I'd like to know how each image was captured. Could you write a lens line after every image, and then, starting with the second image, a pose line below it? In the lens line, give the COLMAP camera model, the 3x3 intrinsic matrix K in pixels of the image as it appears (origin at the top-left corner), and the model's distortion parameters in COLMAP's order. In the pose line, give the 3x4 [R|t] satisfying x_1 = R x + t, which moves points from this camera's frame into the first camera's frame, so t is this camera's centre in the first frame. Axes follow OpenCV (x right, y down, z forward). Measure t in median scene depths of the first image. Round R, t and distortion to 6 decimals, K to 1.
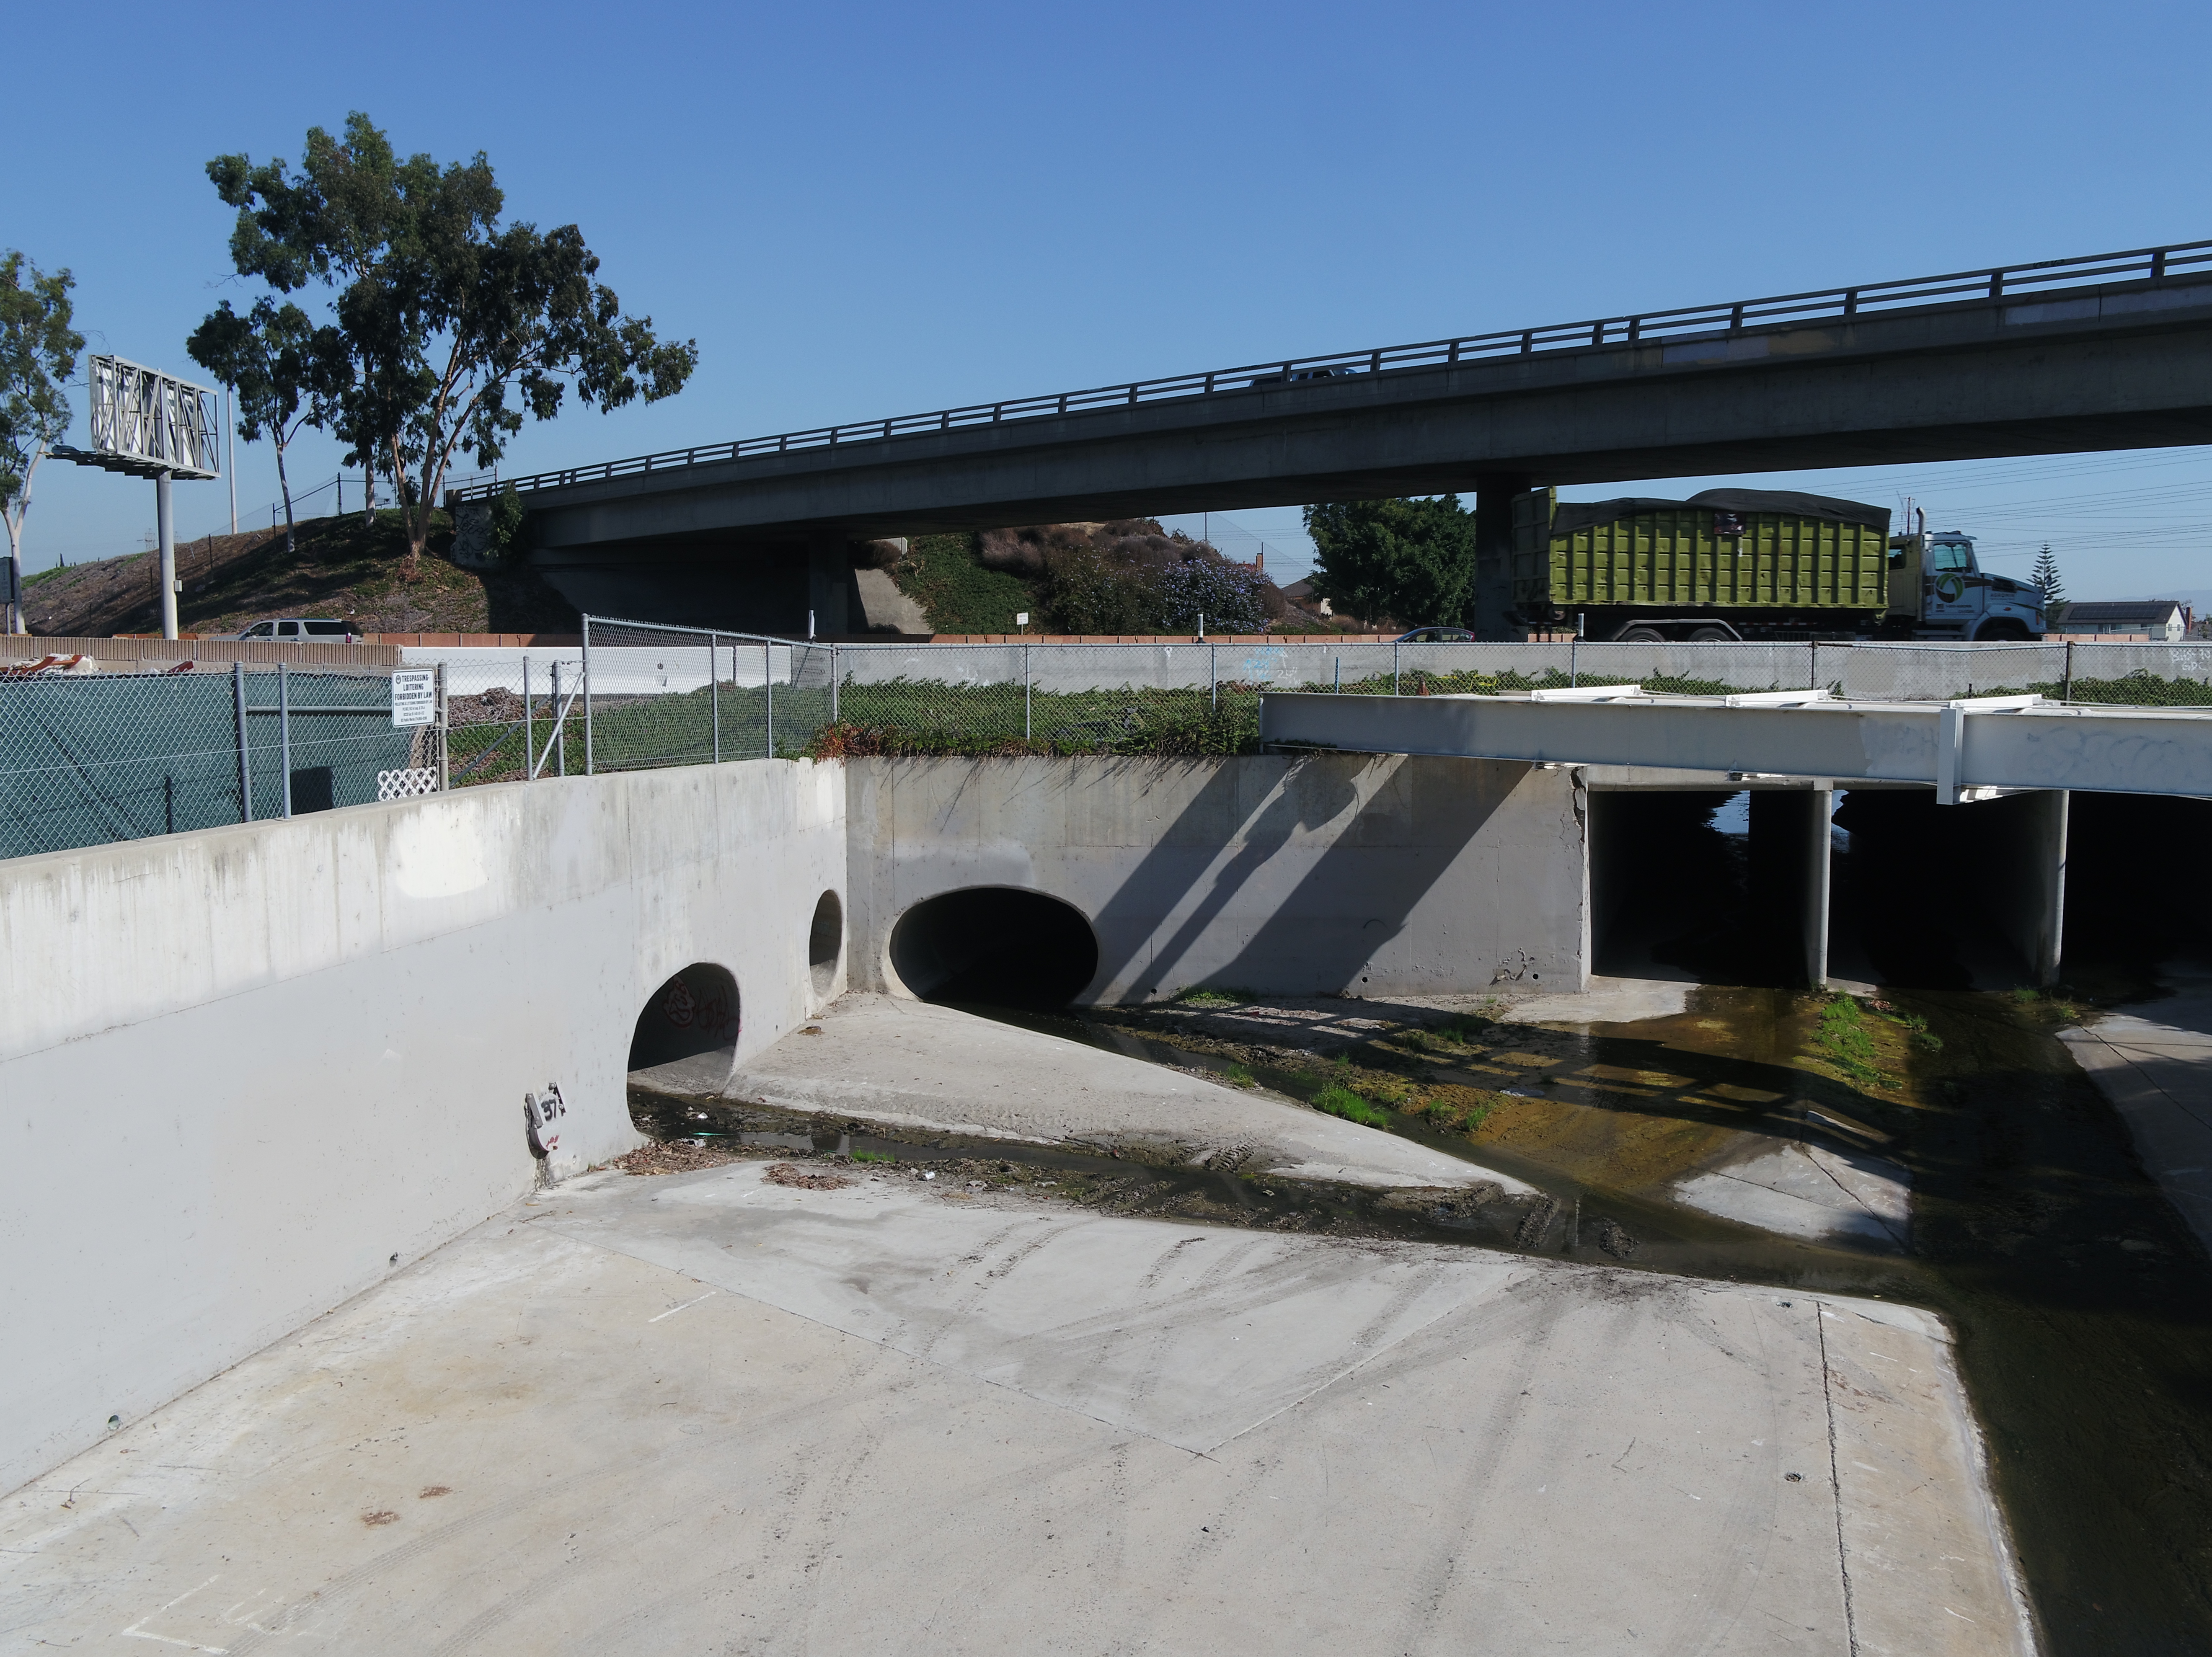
lens RADIAL K [[1917.0, 0, 1089.6], [0, 1917.0, 810.3], [0, 0, 1]] dist [-0.000814, -0.008431]
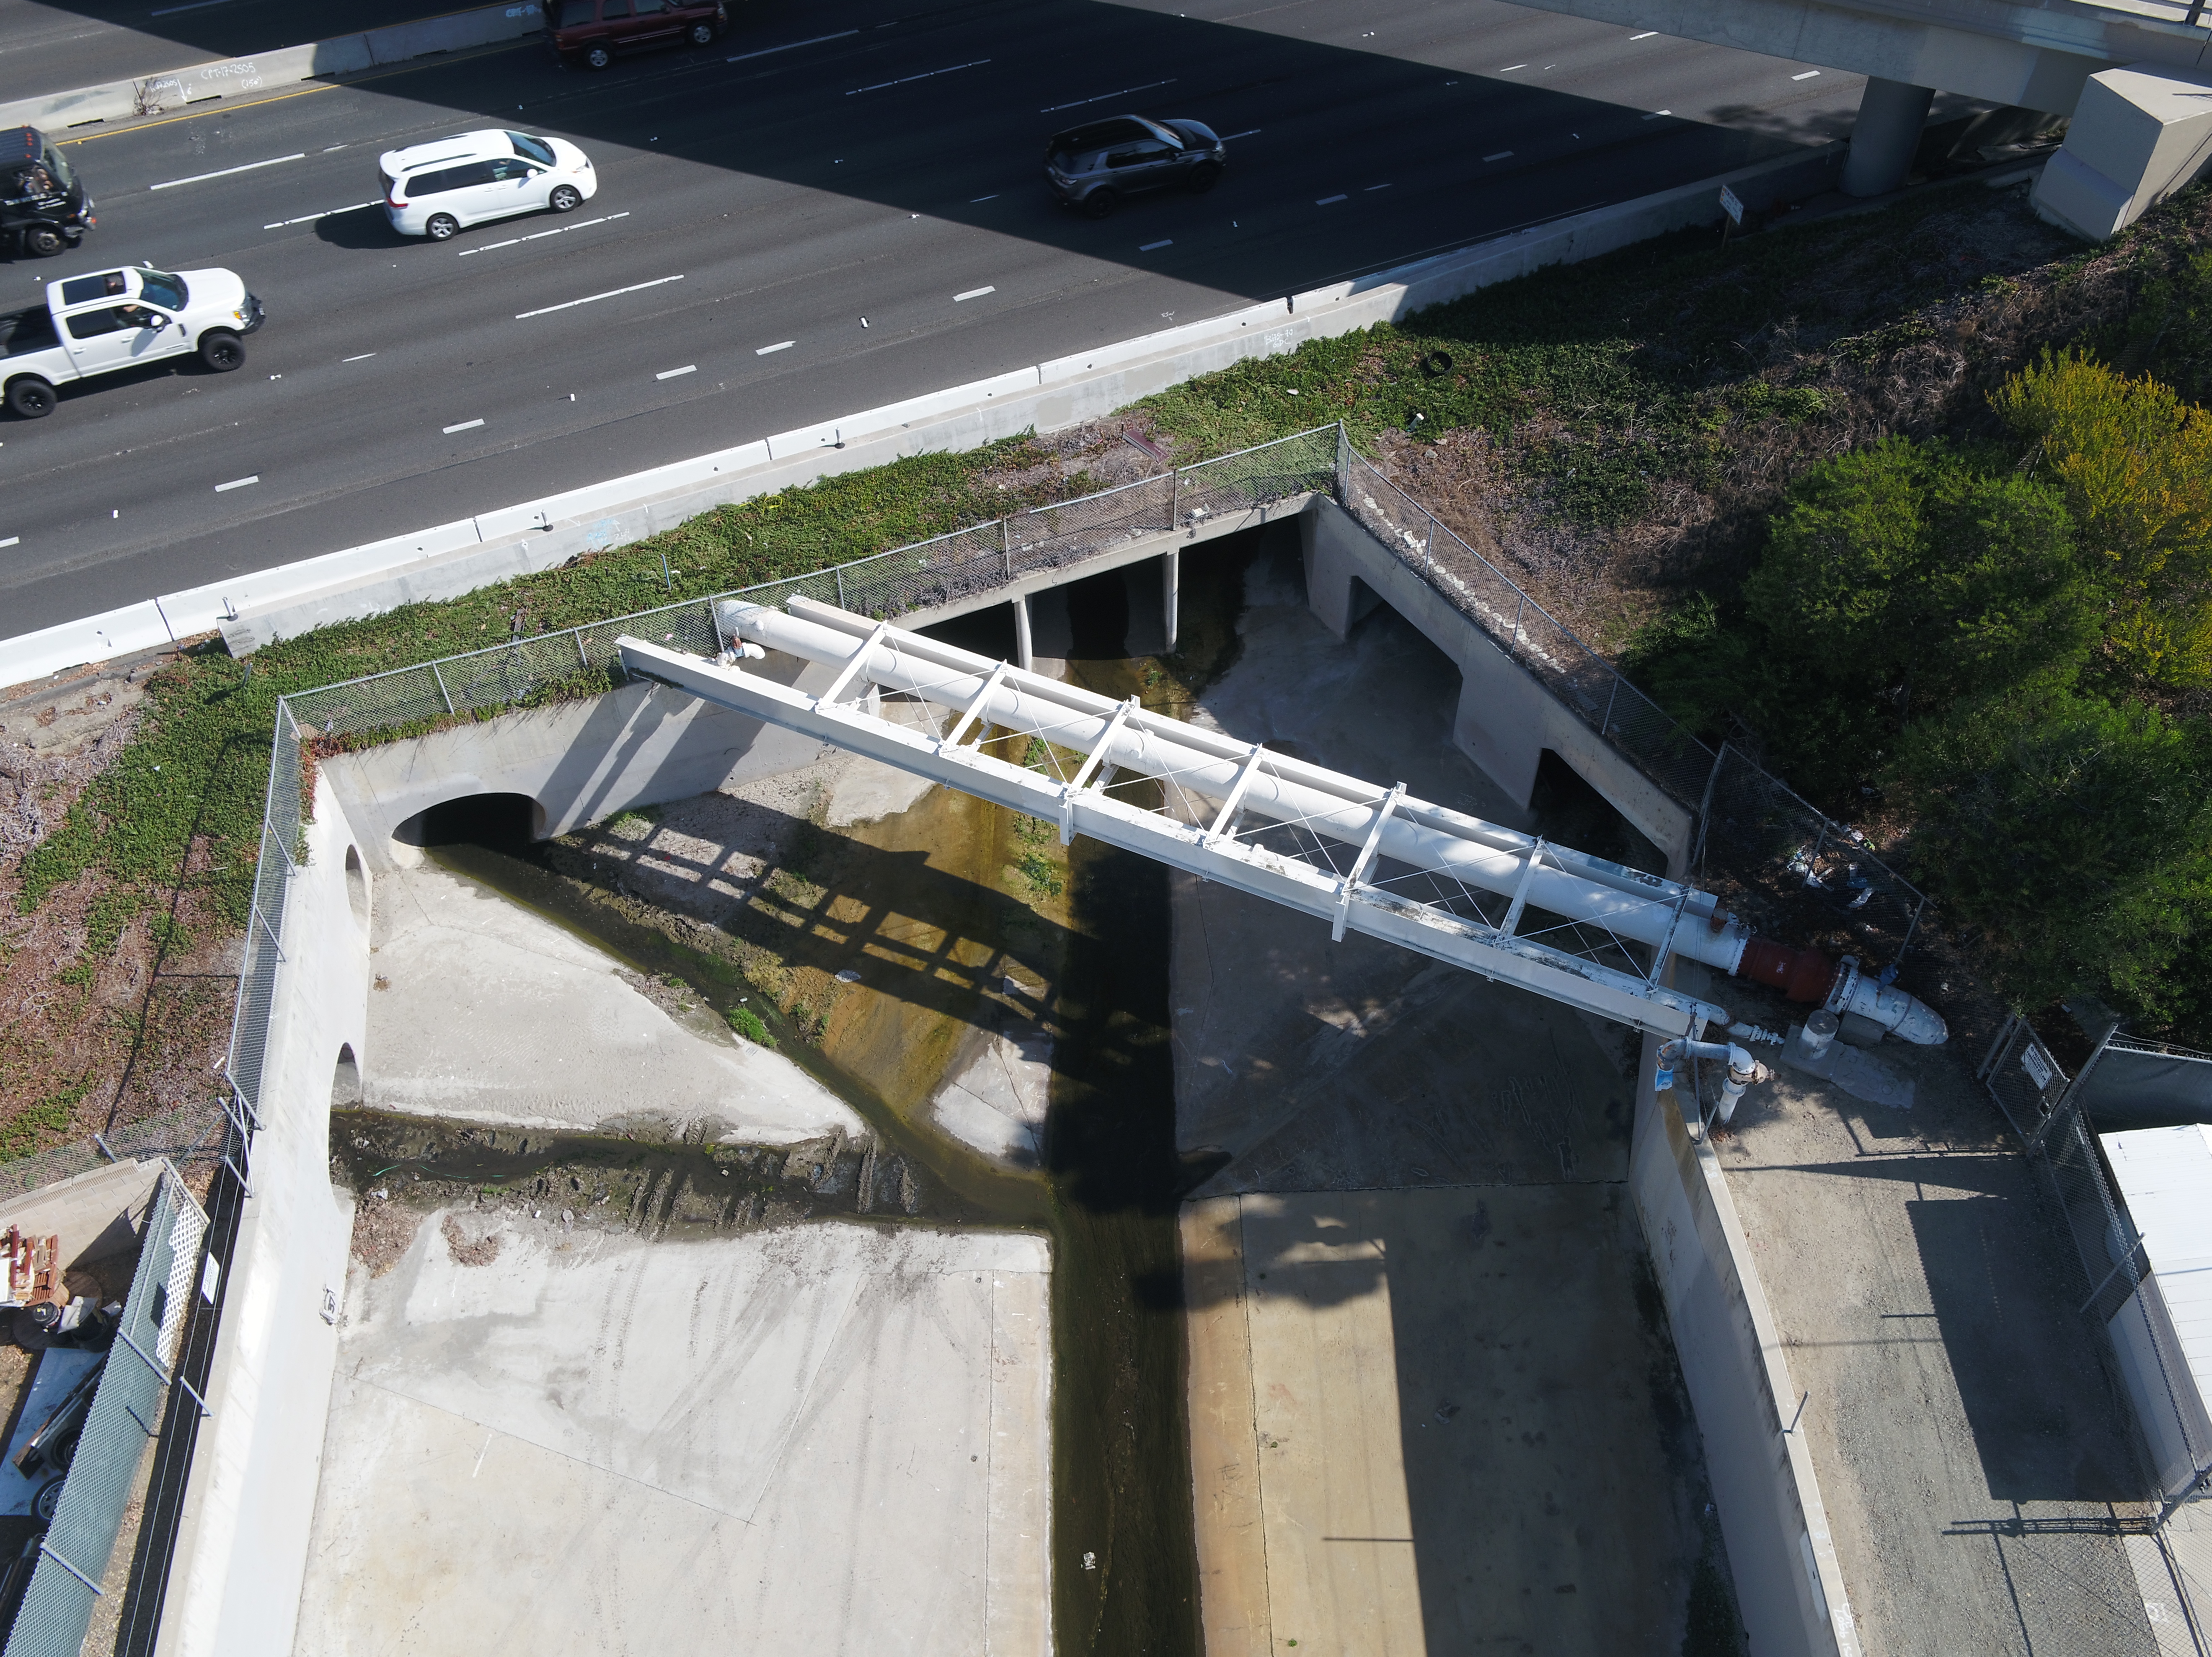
lens RADIAL K [[1904.9, 0, 1103.8], [0, 1904.9, 843.2], [0, 0, 1]] dist [-0.000577, -0.007374]
pose [[0.939962, -0.267021, 0.212535, 0.089230], [0.047193, 0.718476, 0.693948, -0.883584], [-0.338000, -0.642255, 0.687942, -0.131745]]
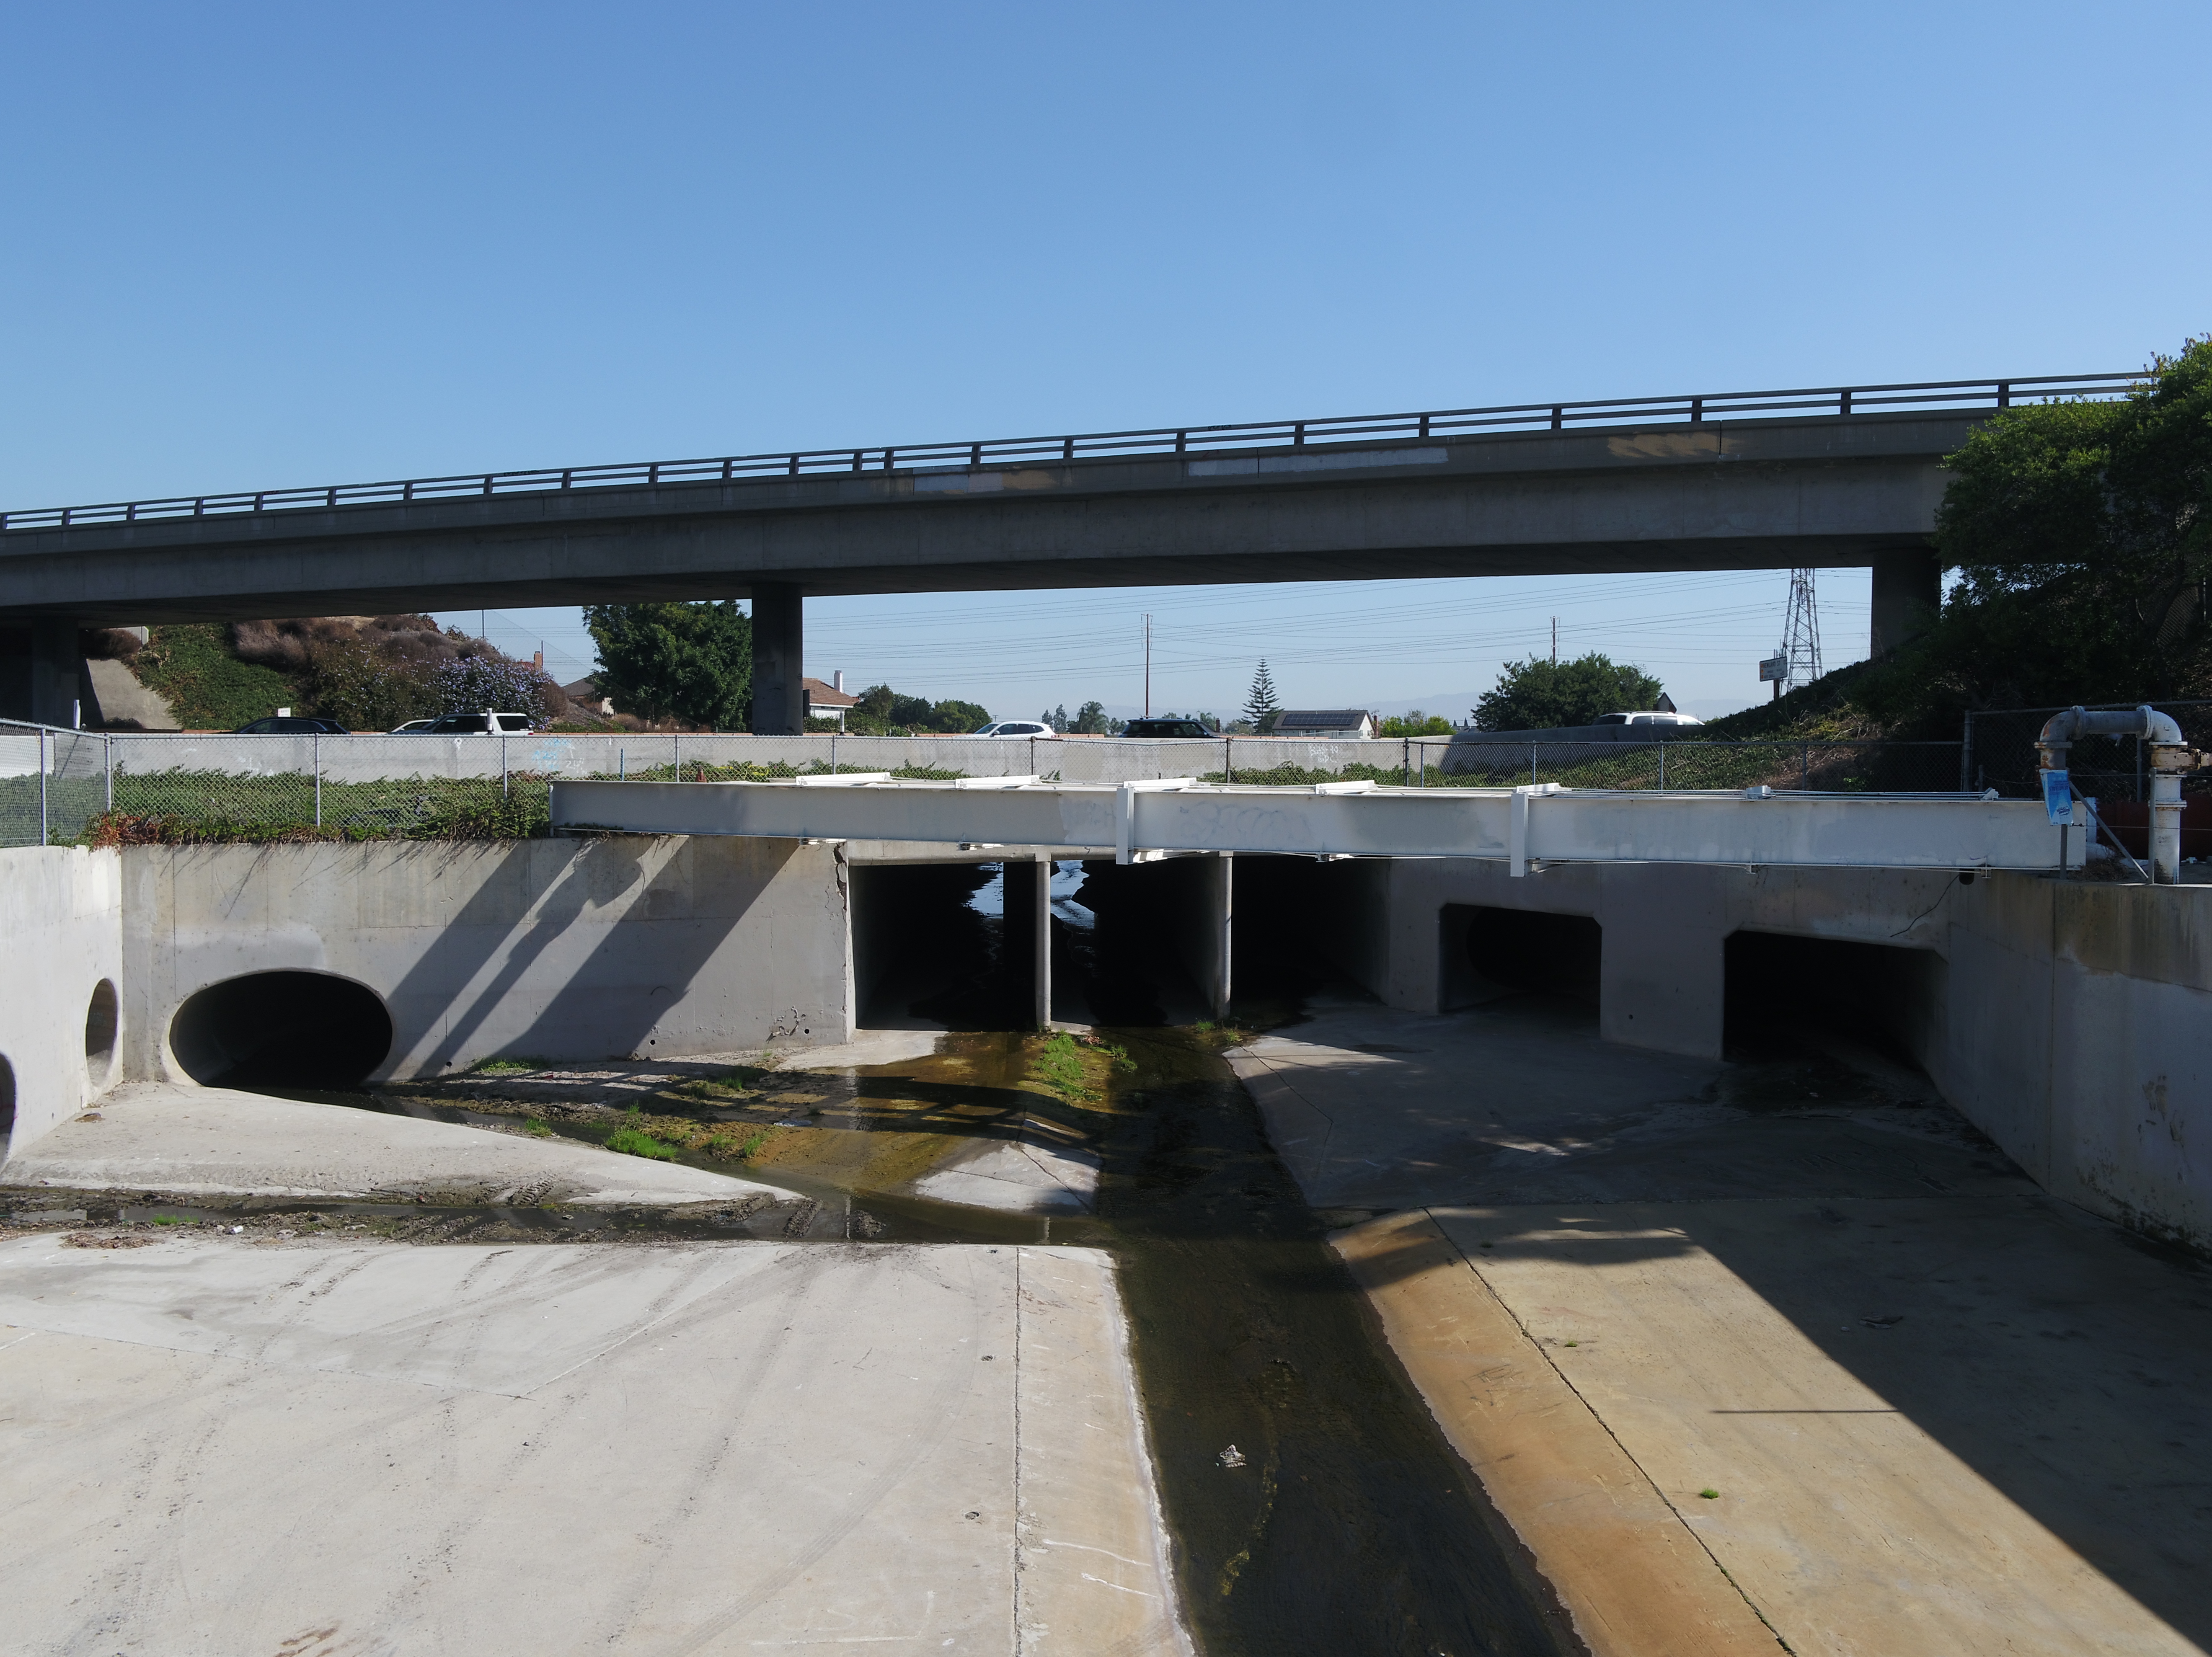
lens RADIAL K [[1920.6, 0, 1106.2], [0, 1920.6, 807.7], [0, 0, 1]] dist [-0.000252, 0.002806]
pose [[0.930142, -0.007795, 0.367117, -0.017154], [0.027712, 0.998414, -0.049015, 0.015822], [-0.366153, 0.055765, 0.928882, -0.121571]]
